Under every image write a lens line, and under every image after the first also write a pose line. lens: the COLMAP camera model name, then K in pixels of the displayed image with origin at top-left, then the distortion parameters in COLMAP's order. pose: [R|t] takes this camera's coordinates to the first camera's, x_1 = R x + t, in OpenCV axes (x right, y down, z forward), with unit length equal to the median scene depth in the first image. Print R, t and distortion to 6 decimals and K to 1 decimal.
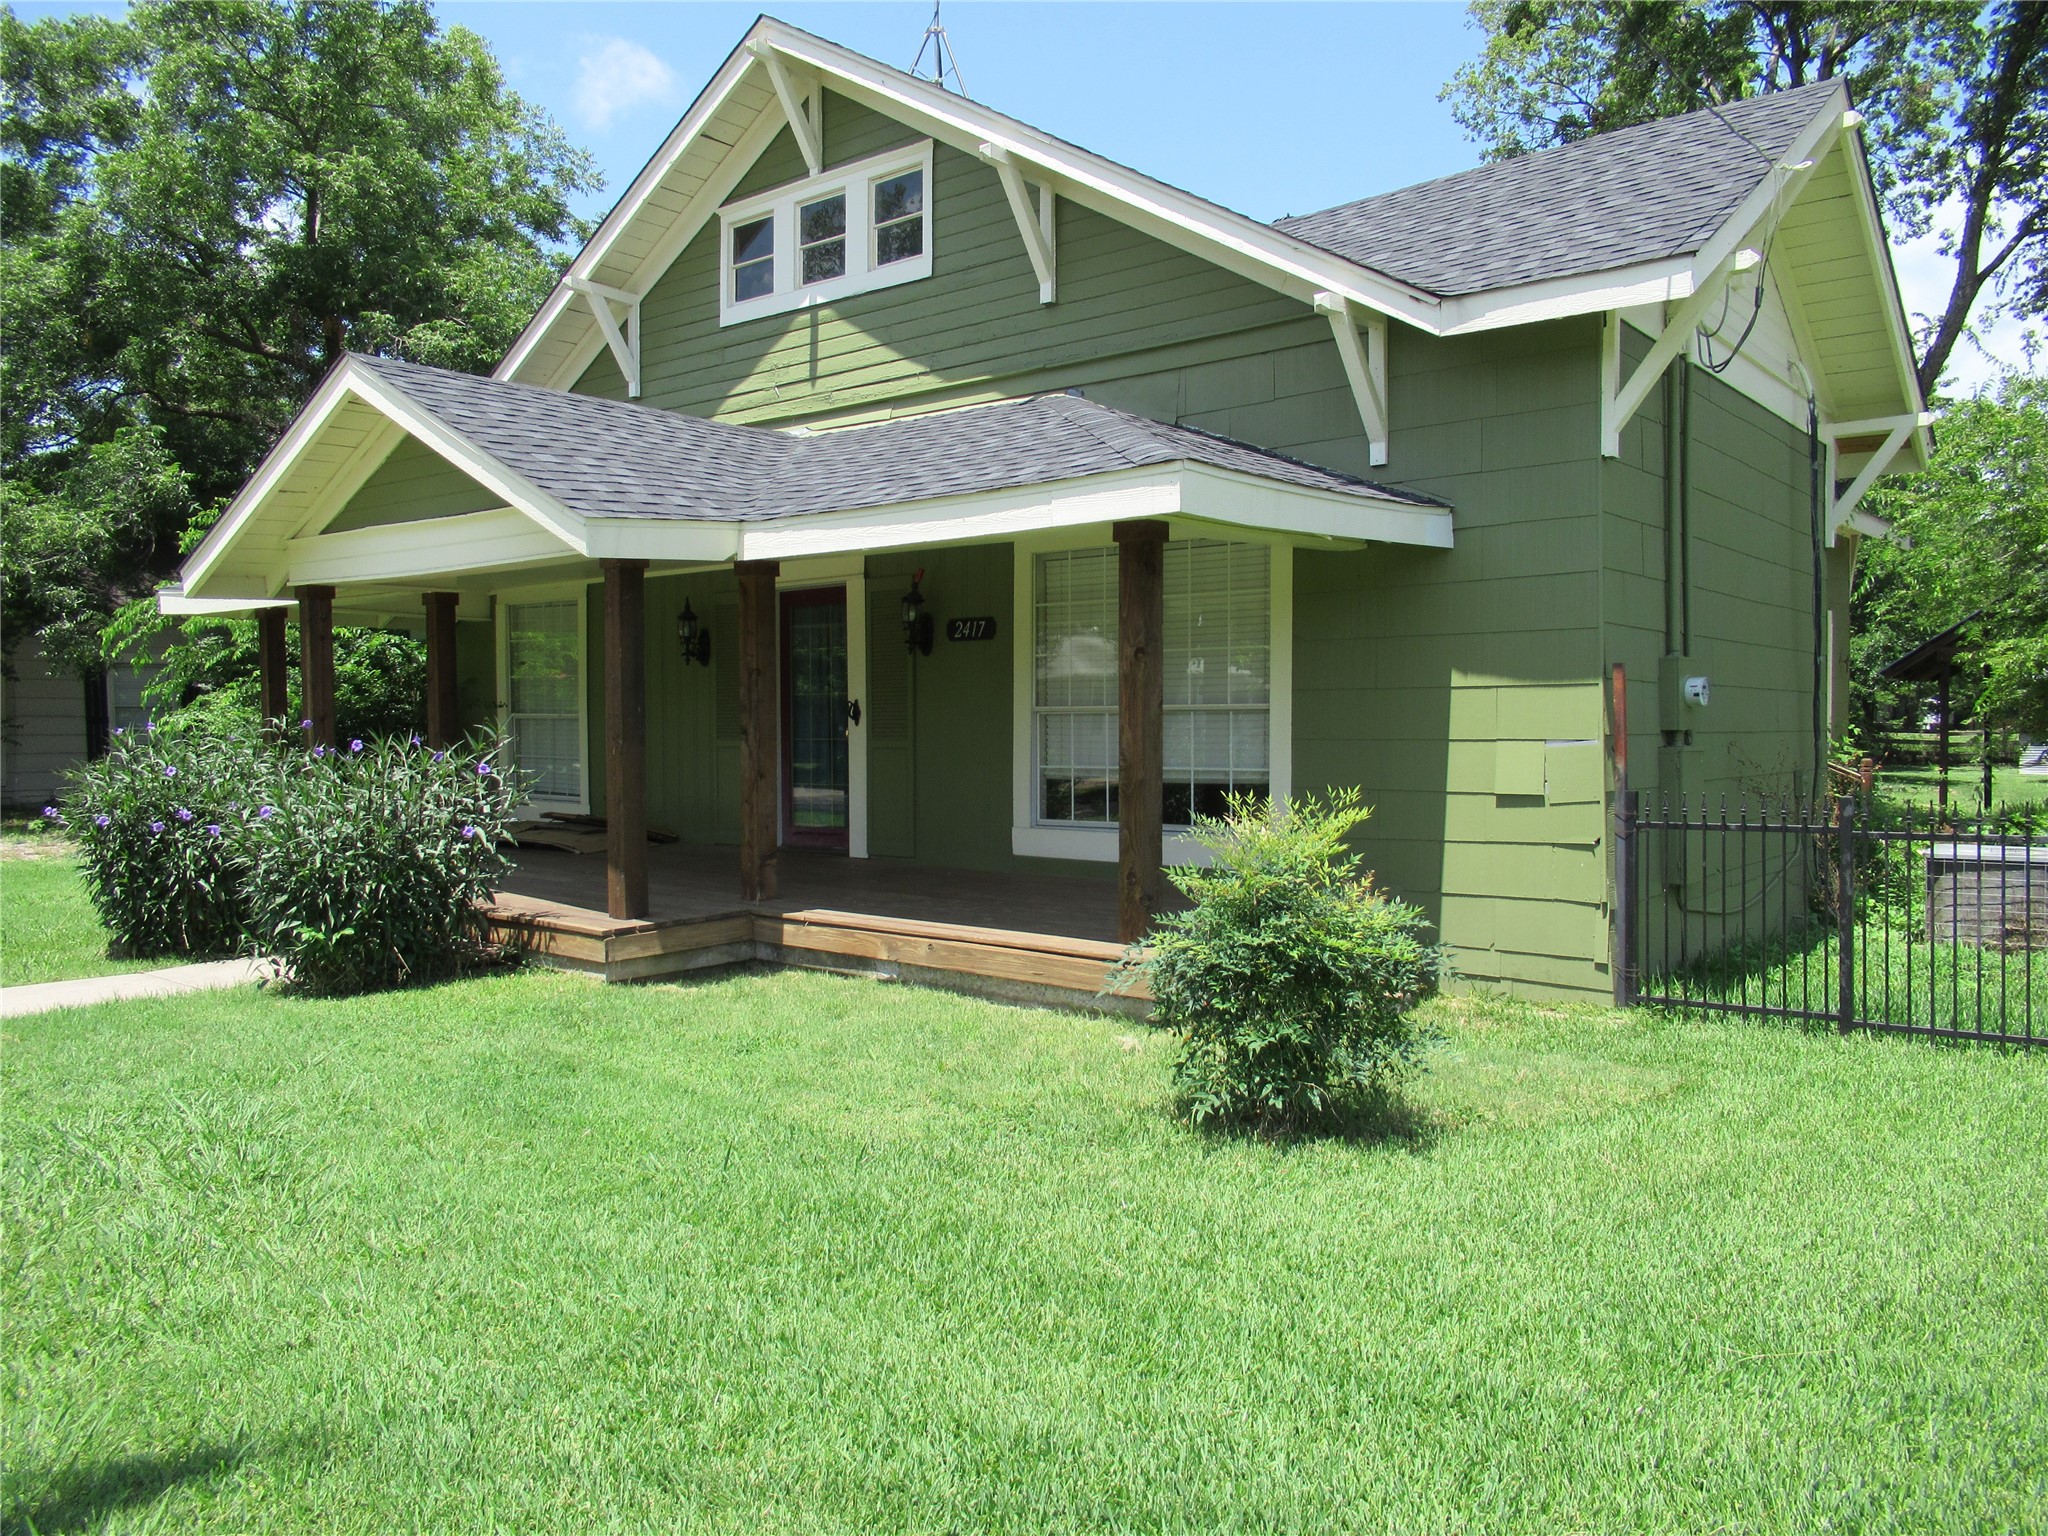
lens RADIAL K [[1522.0, 0, 1024.0], [0, 1522.0, 768.0], [0, 0, 1]] dist [-0.010056, 0.003394]
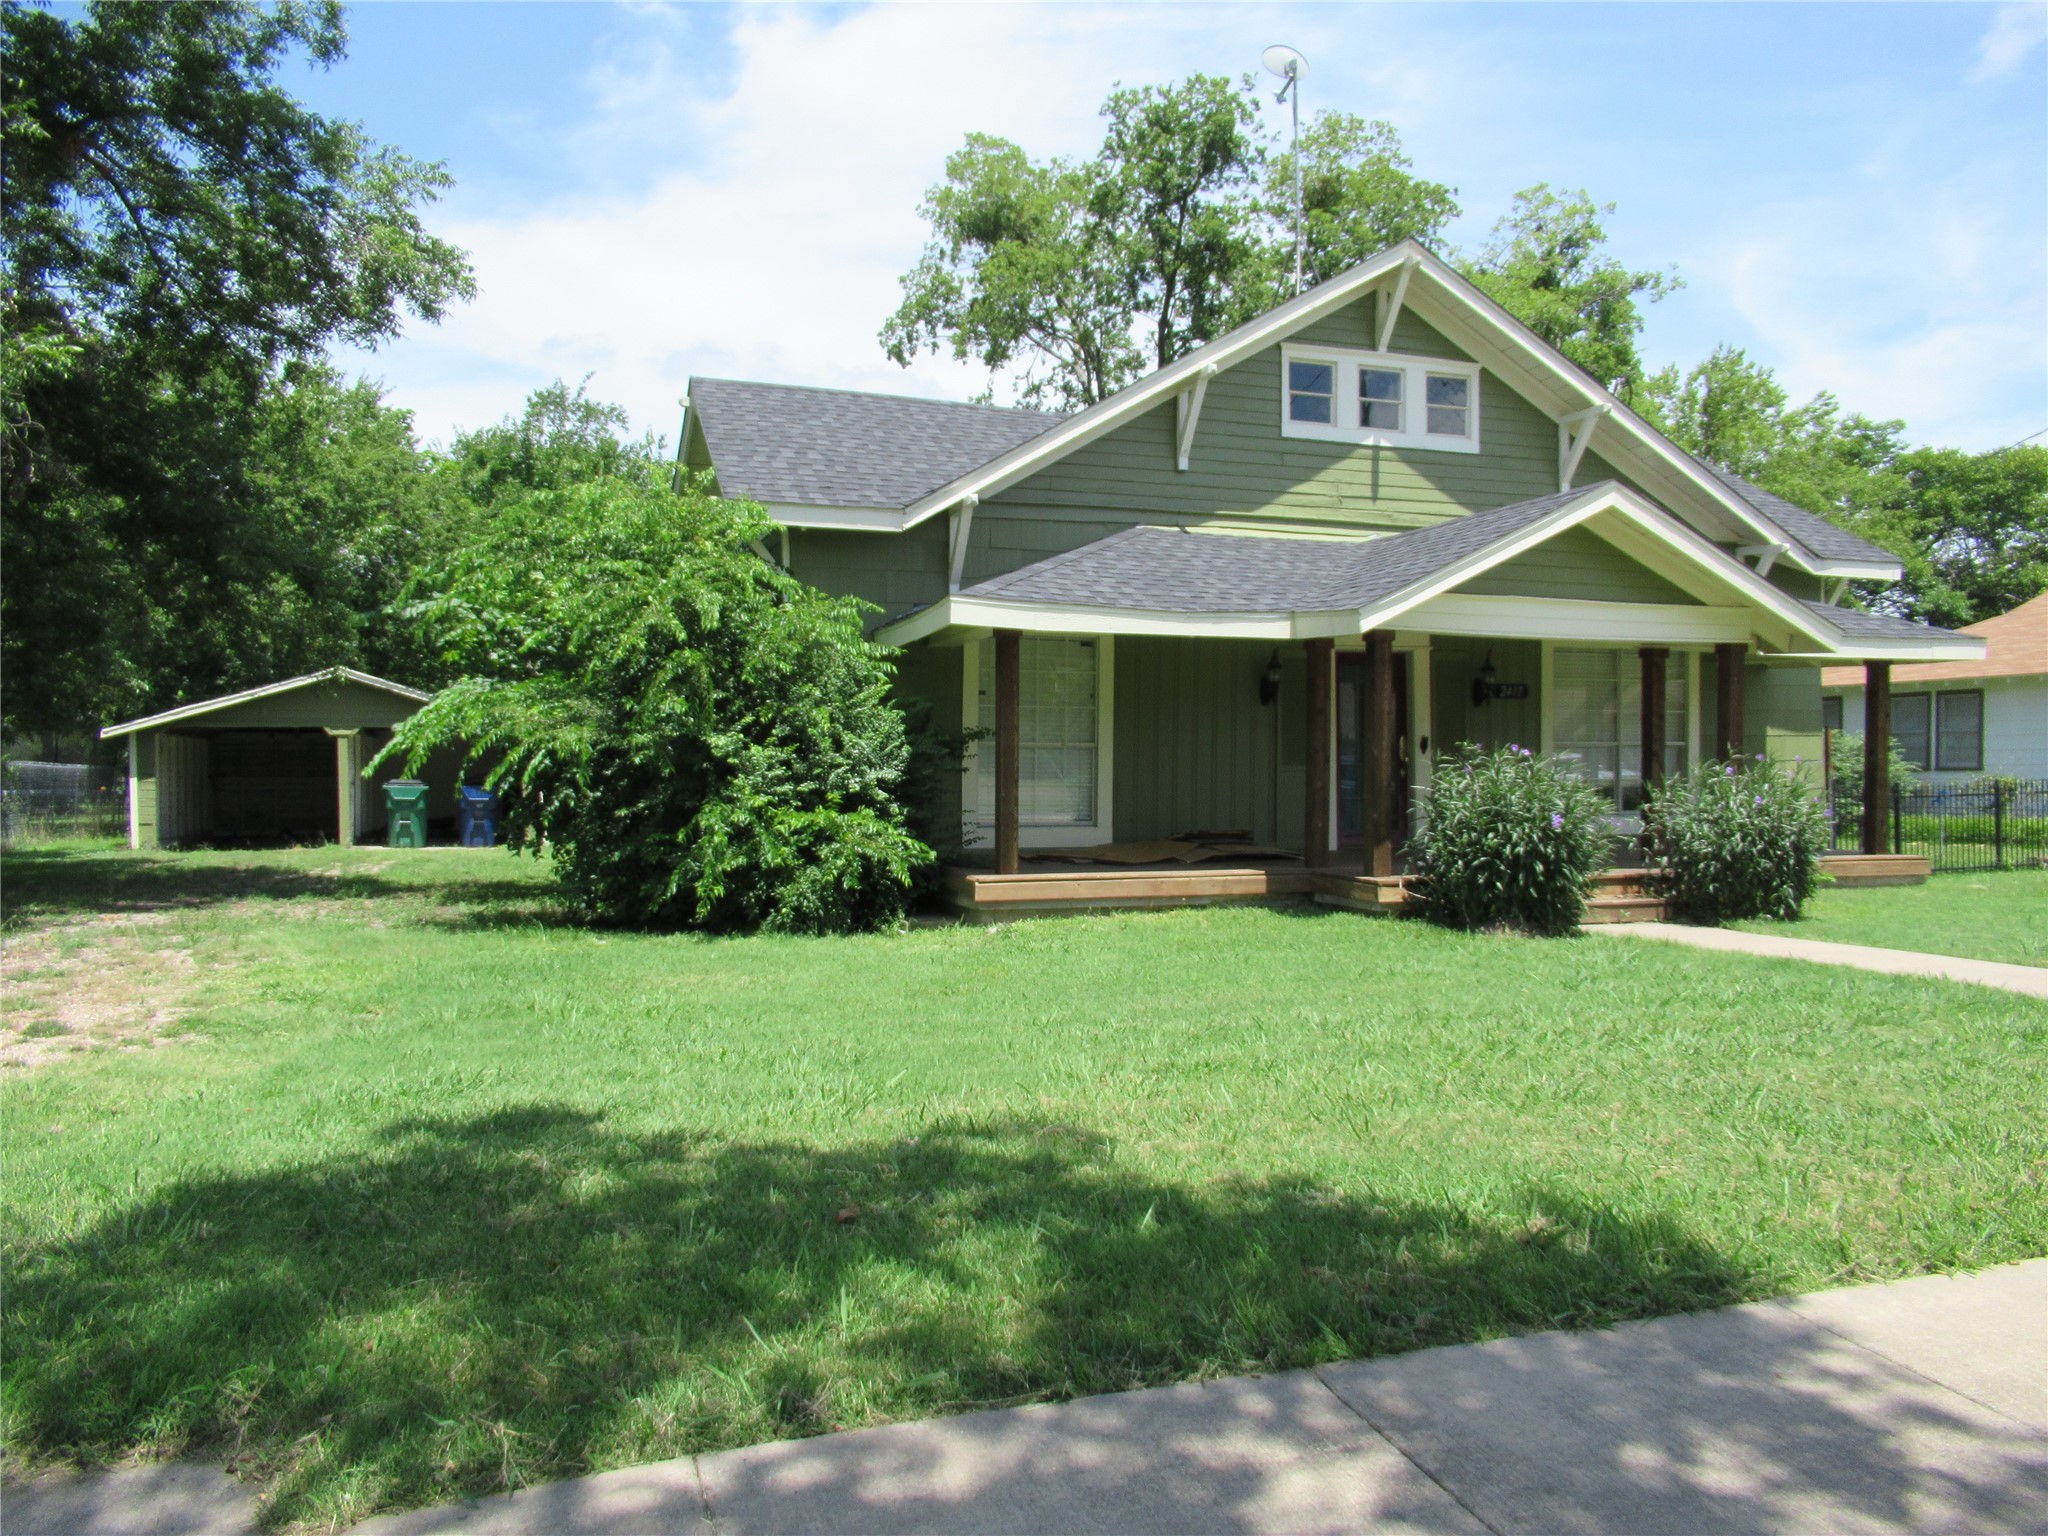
lens RADIAL K [[1522.0, 0, 1024.0], [0, 1522.0, 768.0], [0, 0, 1]] dist [-0.010056, 0.003394]
pose [[0.517508, 0.001492, 0.855677, -1.537770], [0.029445, 0.999375, -0.019551, 0.001250], [-0.855172, 0.035313, 0.517140, 0.606125]]
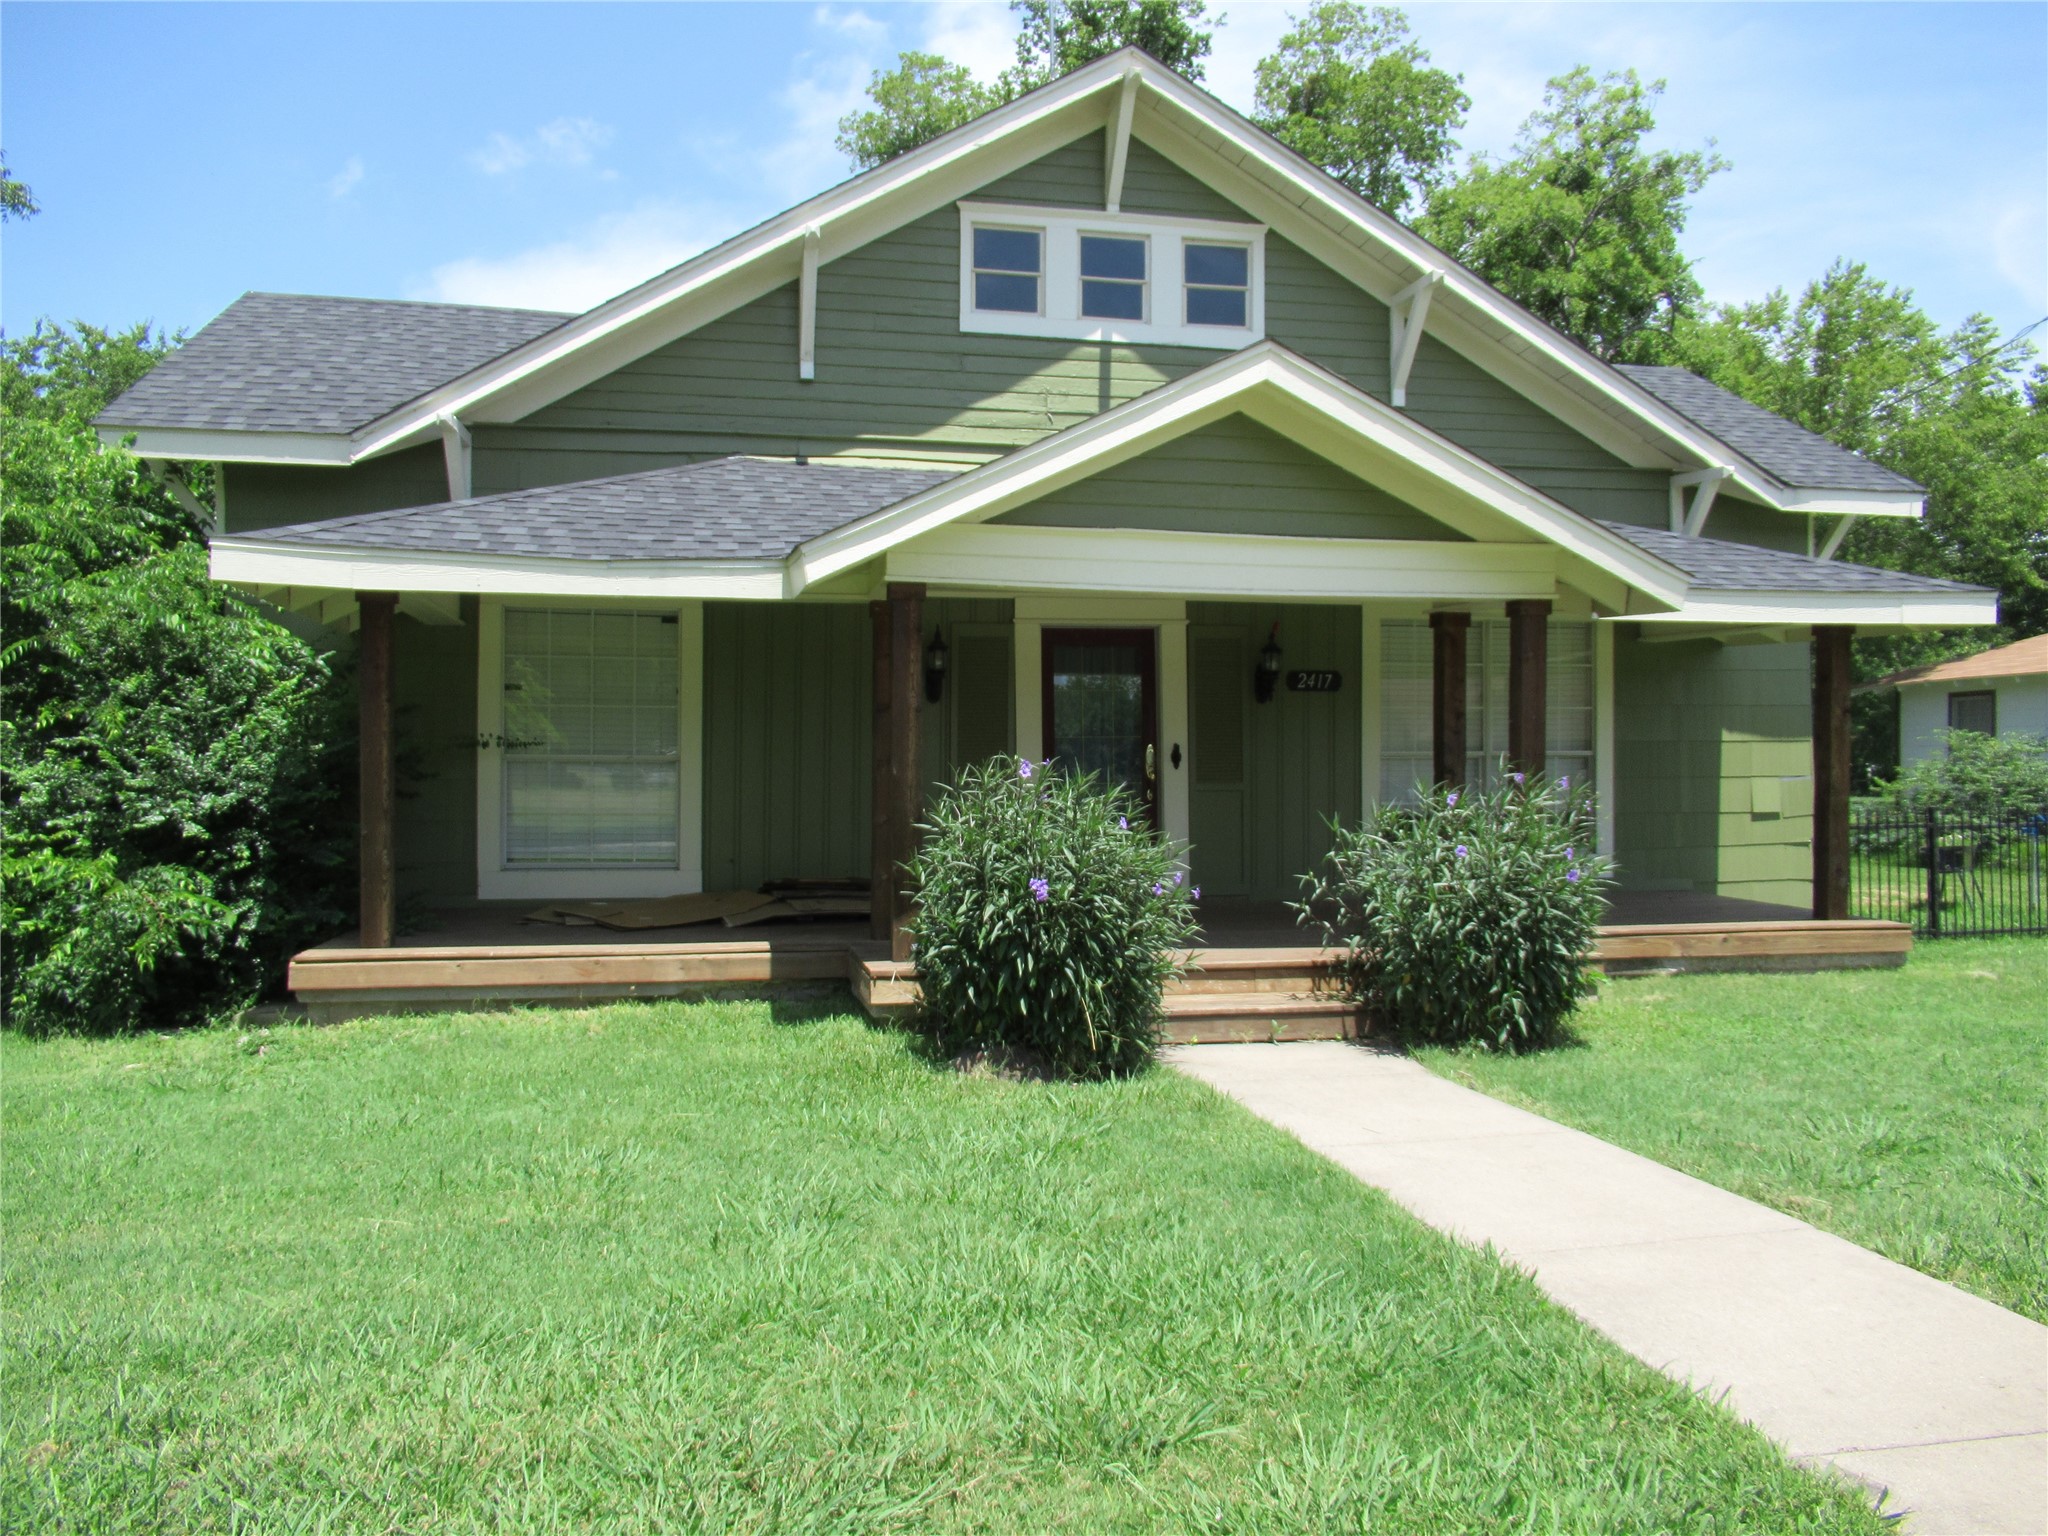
lens RADIAL K [[1522.0, 0, 1024.0], [0, 1522.0, 768.0], [0, 0, 1]] dist [-0.010056, 0.003394]
pose [[0.629875, 0.004139, 0.776685, -0.979879], [0.026614, 0.999284, -0.026909, -0.004428], [-0.776240, 0.037620, 0.629314, 0.456445]]
